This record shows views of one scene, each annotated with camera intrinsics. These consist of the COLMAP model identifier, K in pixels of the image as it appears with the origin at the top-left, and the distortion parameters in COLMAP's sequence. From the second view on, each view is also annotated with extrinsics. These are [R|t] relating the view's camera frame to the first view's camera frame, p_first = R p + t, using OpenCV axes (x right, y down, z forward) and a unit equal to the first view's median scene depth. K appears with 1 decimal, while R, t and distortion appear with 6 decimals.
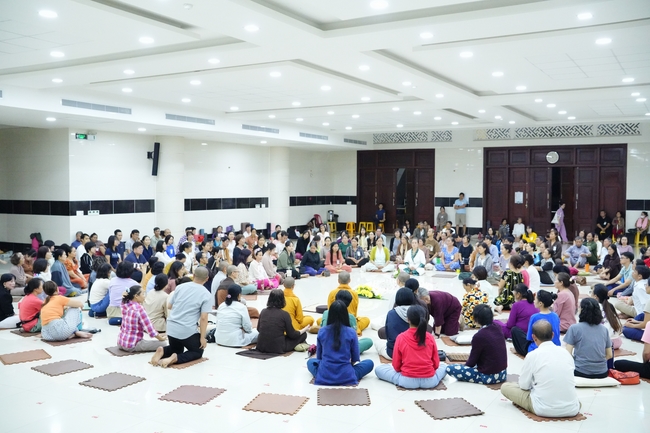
lens RADIAL K [[646.1, 0, 325.0], [0, 646.1, 216.5], [0, 0, 1]] dist [-0.020305, 0.012582]
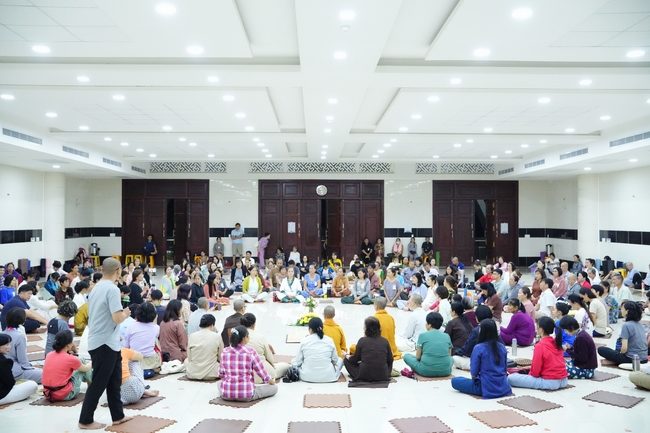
lens RADIAL K [[646.1, 0, 325.0], [0, 646.1, 216.5], [0, 0, 1]] dist [-0.020305, 0.012582]
pose [[0.858520, 0.000411, 0.512779, -0.204344], [0.024834, 0.998793, -0.042379, -0.000604], [-0.512178, 0.049118, 0.857474, 0.054300]]
